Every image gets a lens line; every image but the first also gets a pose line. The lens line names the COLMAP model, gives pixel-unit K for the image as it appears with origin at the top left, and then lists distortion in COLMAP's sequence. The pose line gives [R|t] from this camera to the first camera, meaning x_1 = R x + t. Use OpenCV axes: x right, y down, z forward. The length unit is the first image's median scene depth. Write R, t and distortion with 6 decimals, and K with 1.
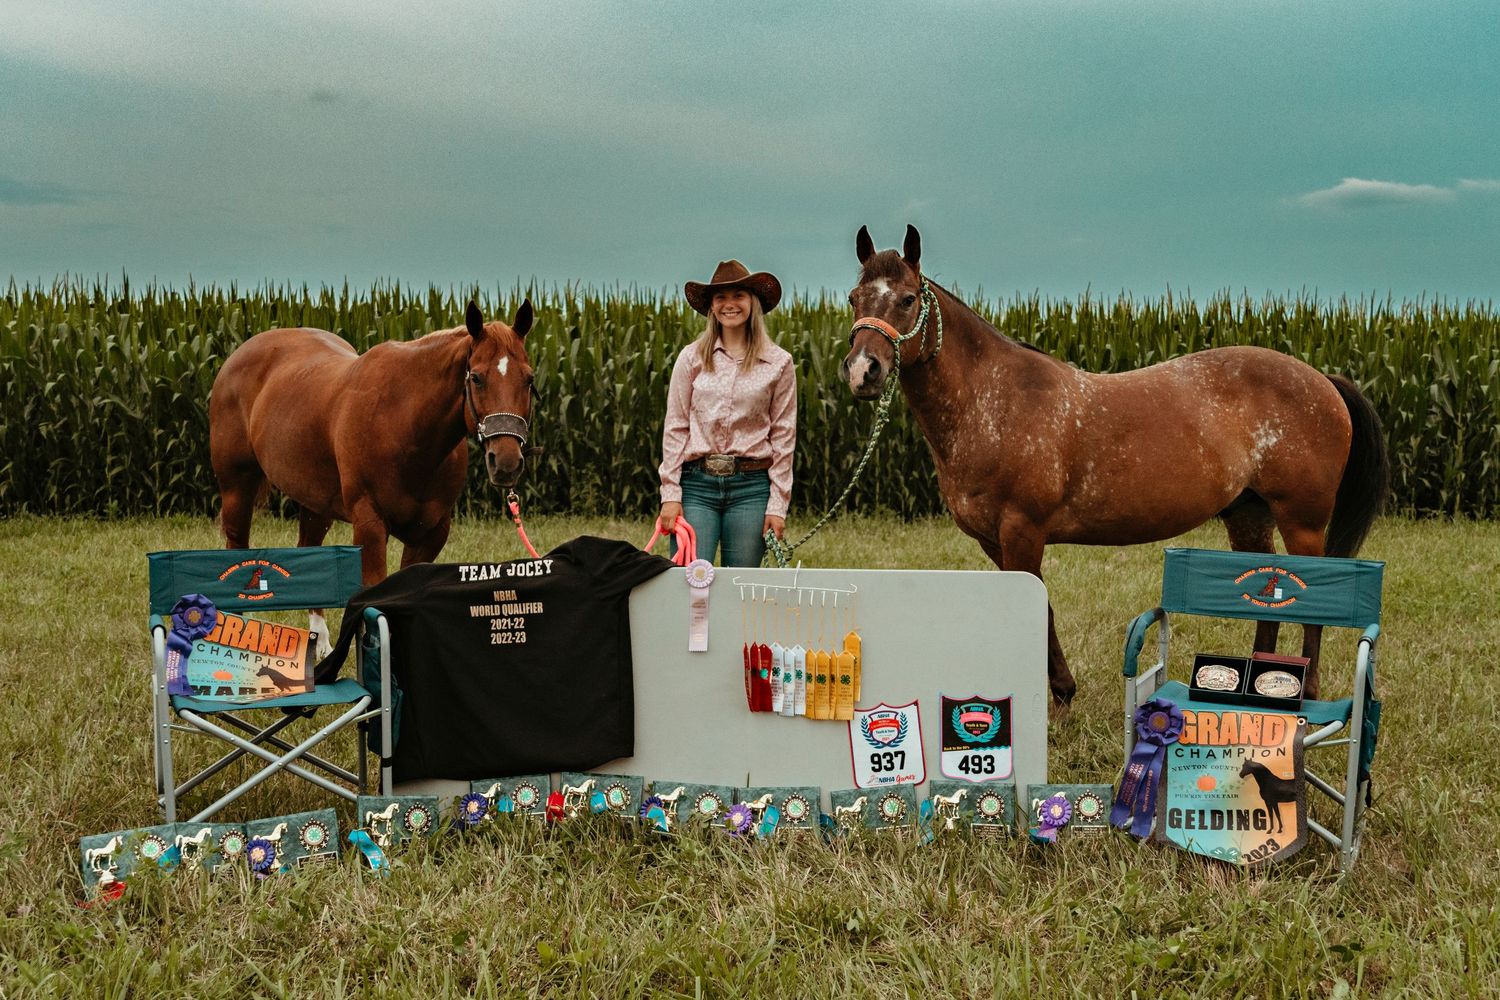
lens RADIAL K [[1603.2, 0, 685.0], [0, 1603.2, 538.0], [0, 0, 1]] dist [0.047941, 0.000000]
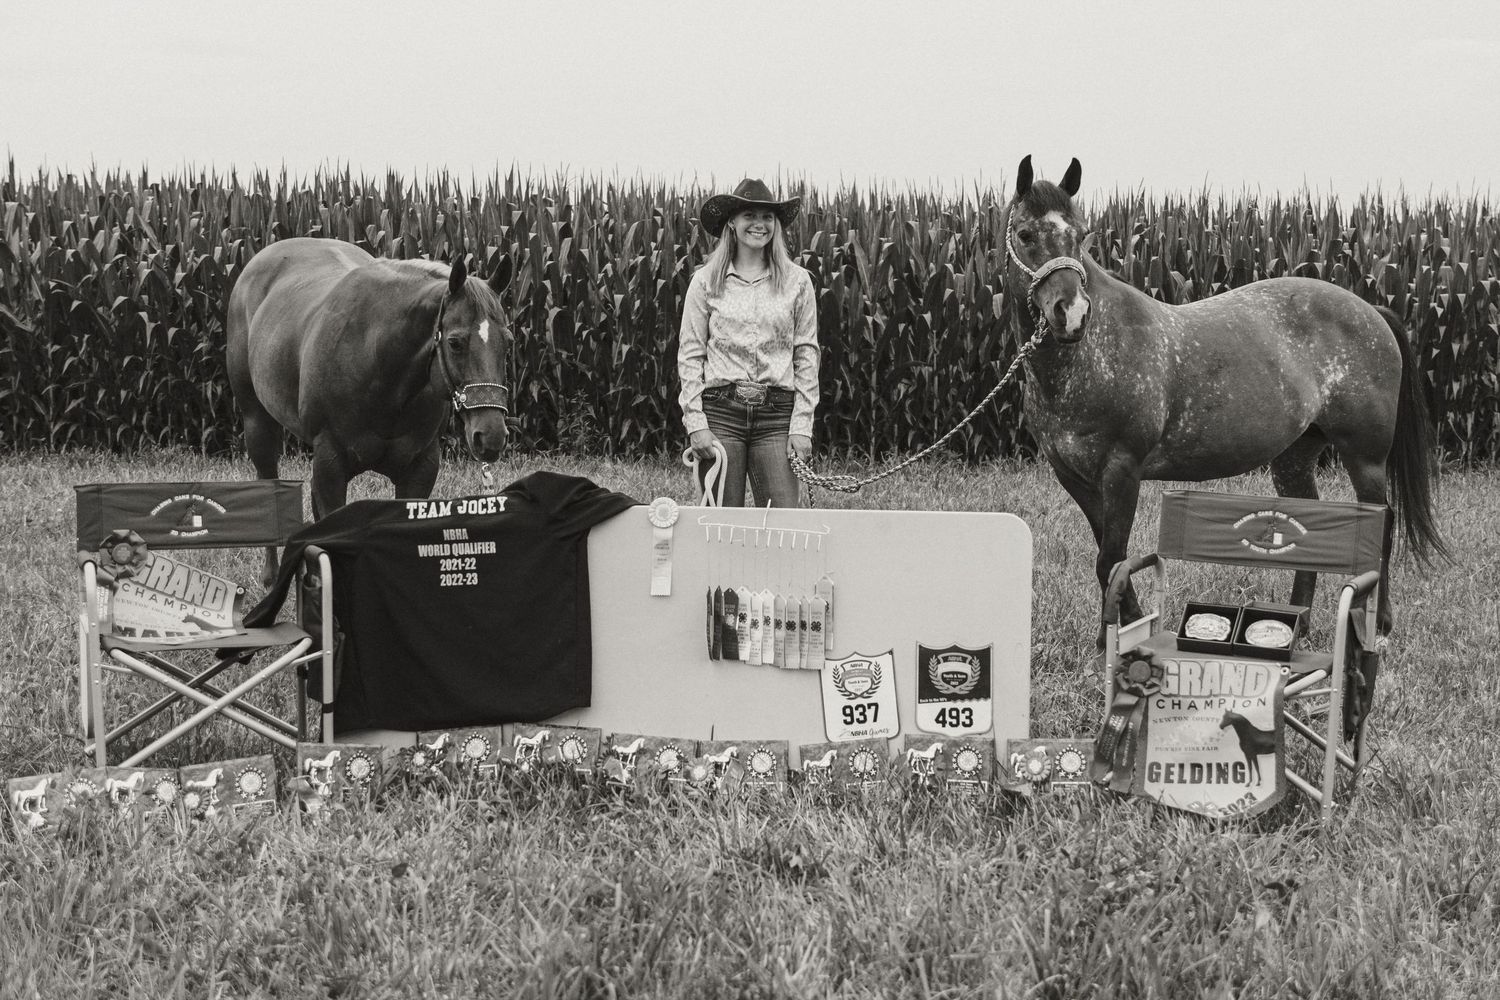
lens RADIAL K [[2241.0, 0, 744.3], [0, 2241.0, 496.6], [0, 0, 1]] dist [0.042506, 0.000000]
pose [[0.999956, 0.008952, -0.002659, 0.060160], [-0.008950, 0.999959, 0.001125, 0.011016], [0.002669, -0.001101, 0.999996, -0.310463]]
